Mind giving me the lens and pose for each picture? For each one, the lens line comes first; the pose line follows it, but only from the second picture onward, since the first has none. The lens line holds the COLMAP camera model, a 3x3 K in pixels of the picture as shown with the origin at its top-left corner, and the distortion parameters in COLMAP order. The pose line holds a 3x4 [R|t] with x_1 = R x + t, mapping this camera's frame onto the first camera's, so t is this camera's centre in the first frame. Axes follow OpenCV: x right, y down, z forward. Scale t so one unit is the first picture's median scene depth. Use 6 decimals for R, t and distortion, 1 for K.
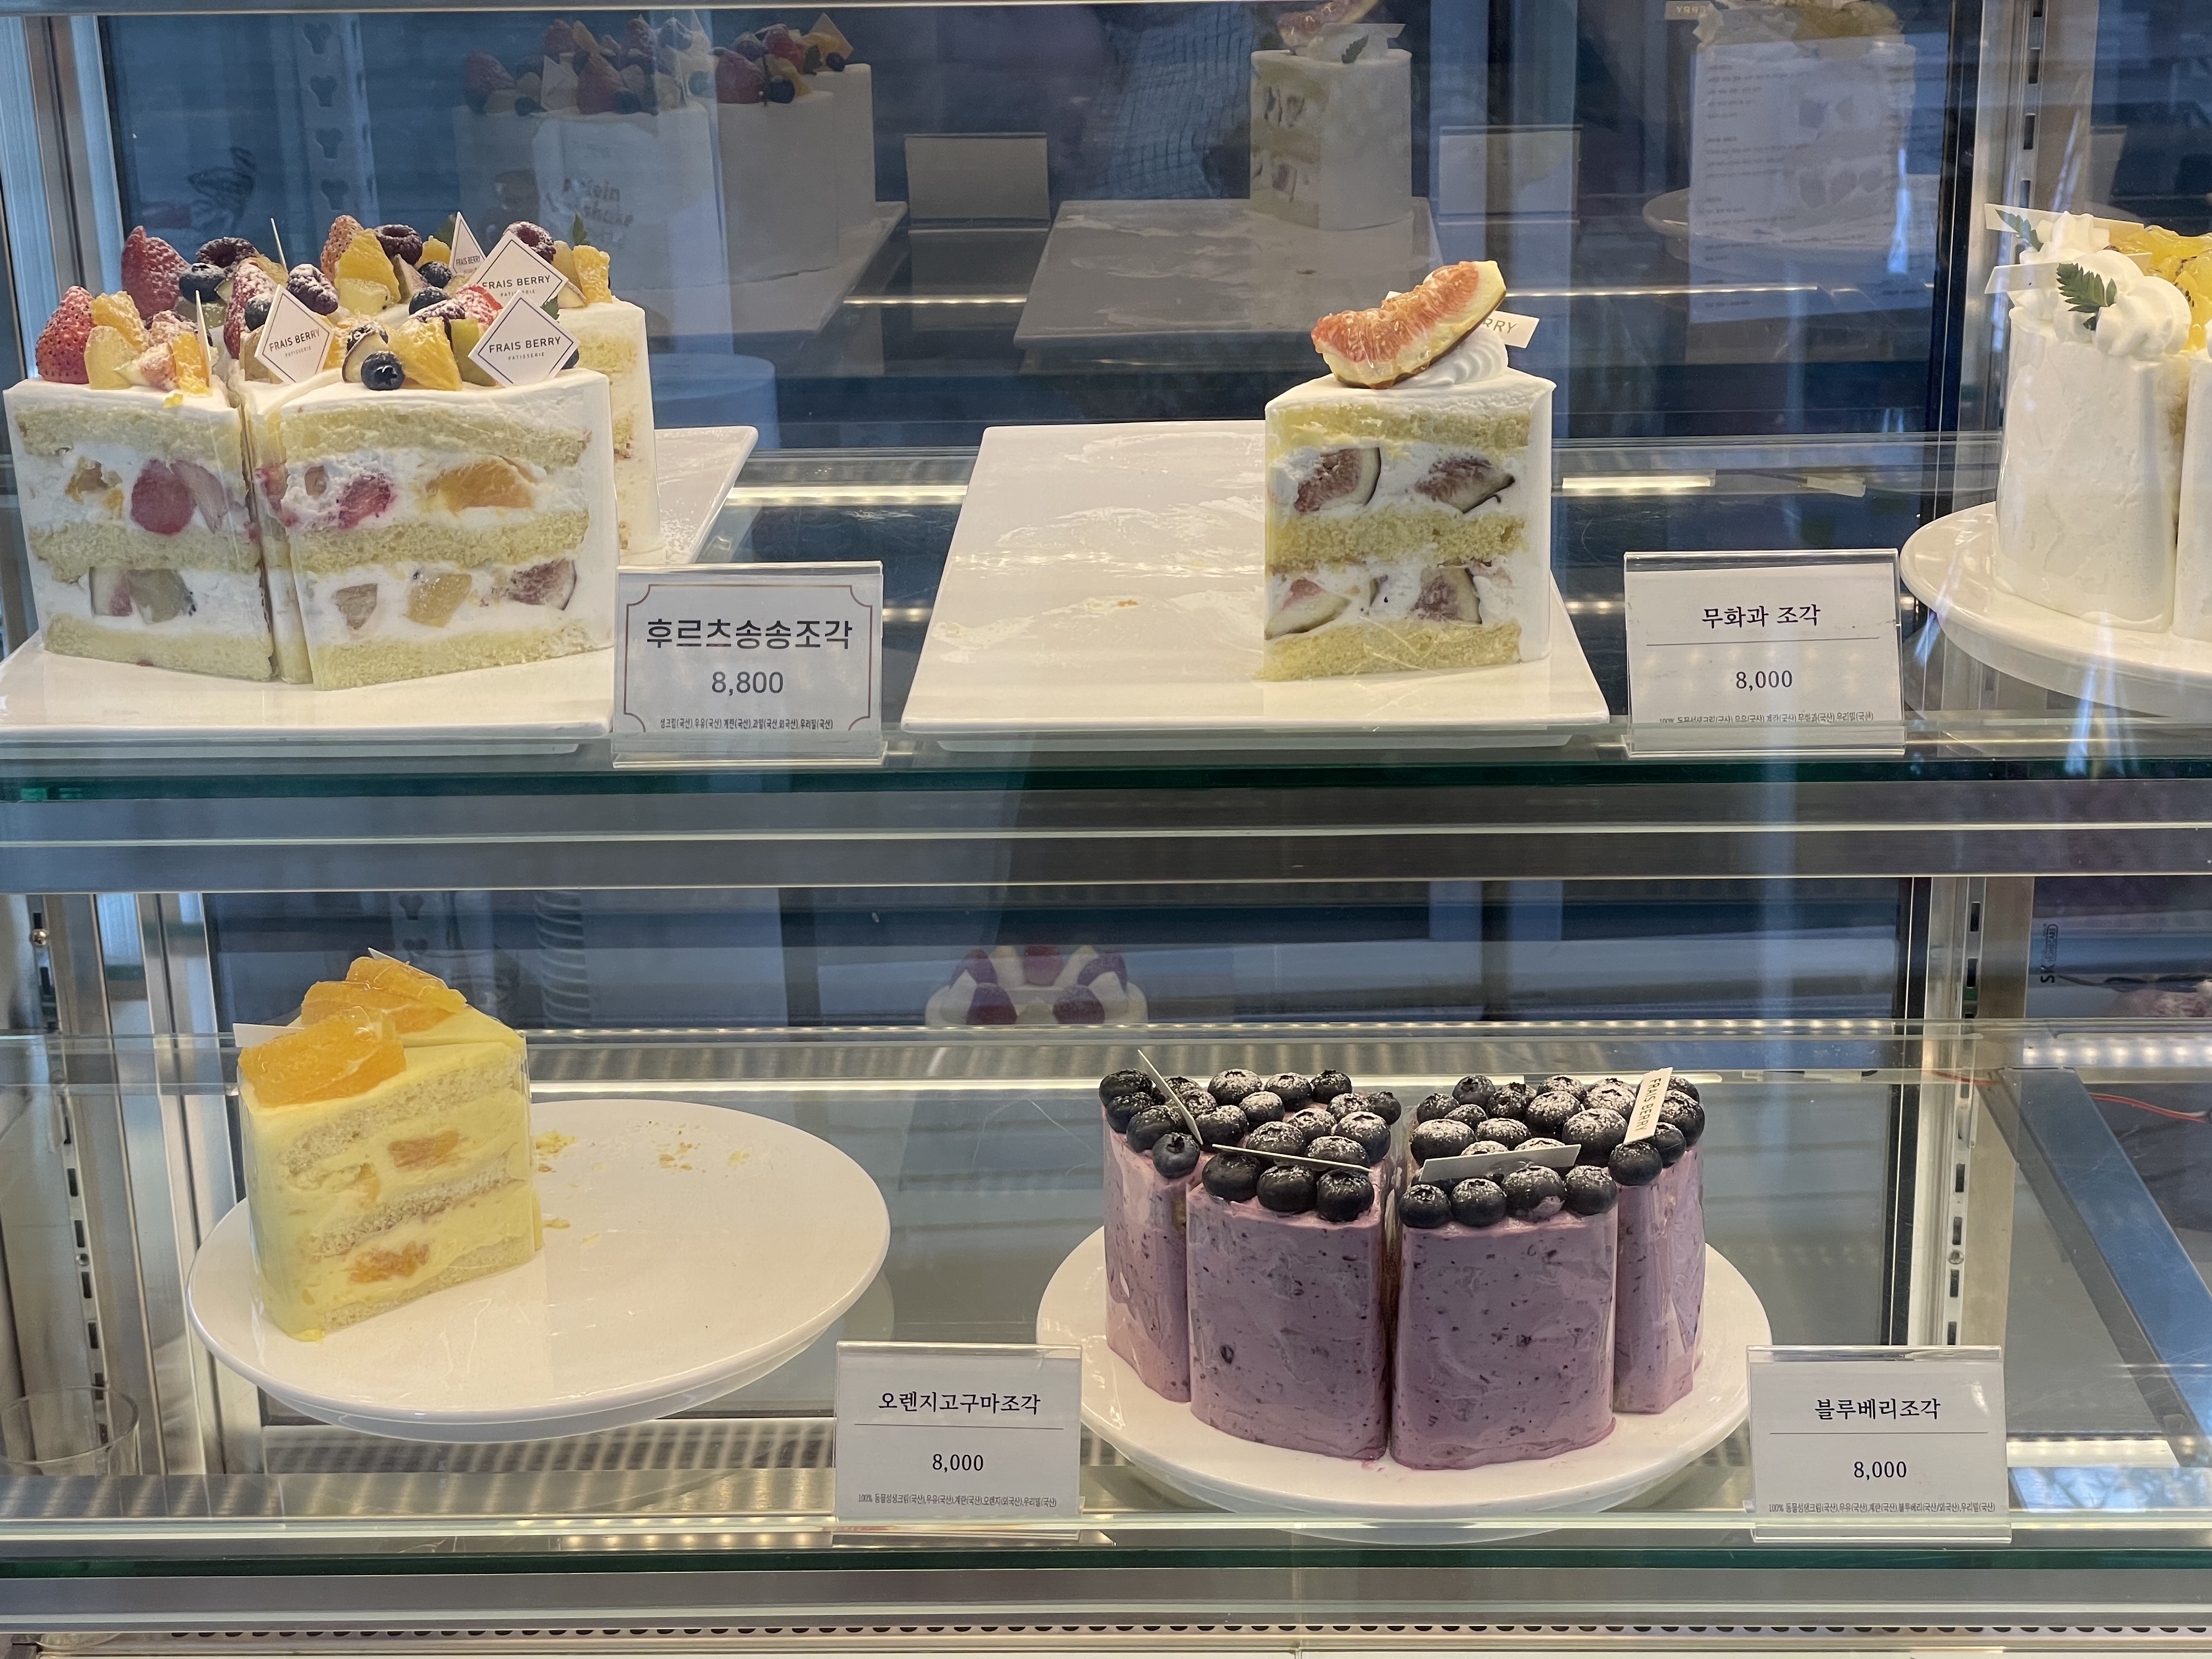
lens RADIAL K [[3393.7, 0, 1106.0], [0, 3393.7, 829.5], [0, 0, 1]] dist [0.032121, 0.310958]
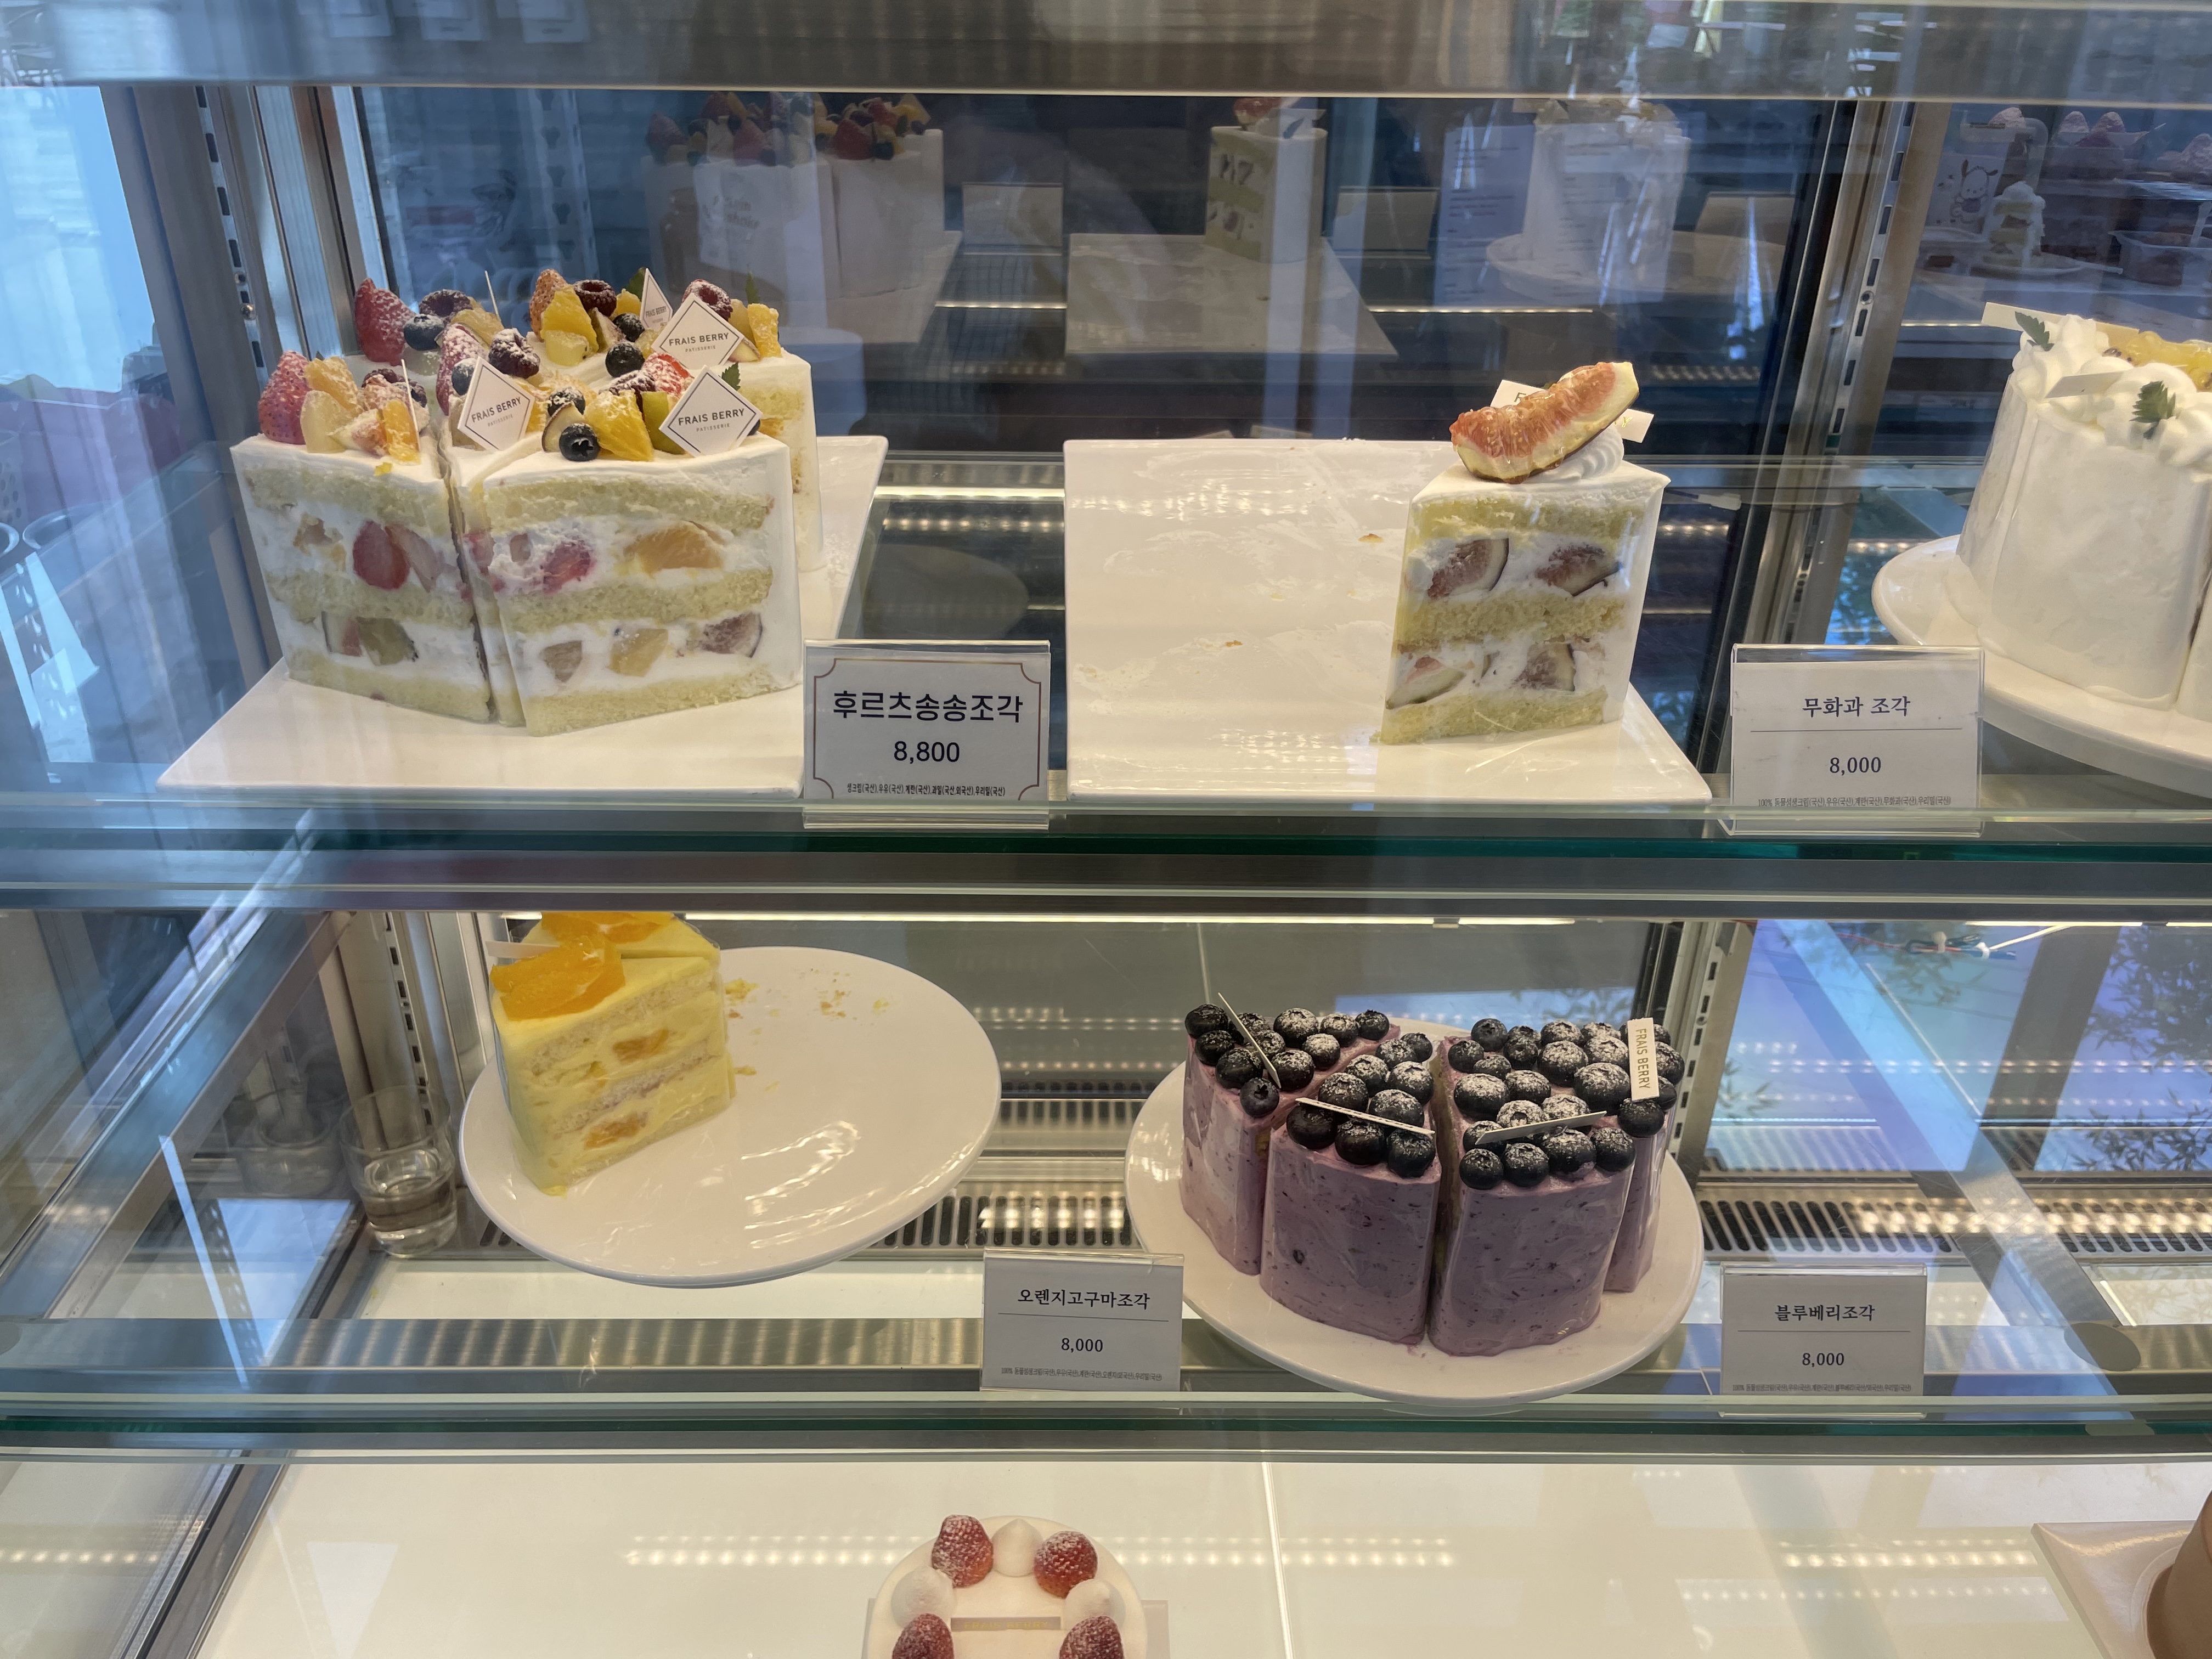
lens RADIAL K [[1733.1, 0, 1069.3], [0, 1733.1, 869.3], [0, 0, 1]] dist [0.072046, -0.125311]
pose [[0.999091, 0.007972, 0.041865, -0.078592], [-0.015512, 0.982990, 0.183004, -0.103614], [-0.039694, -0.183488, 0.982220, 0.420408]]
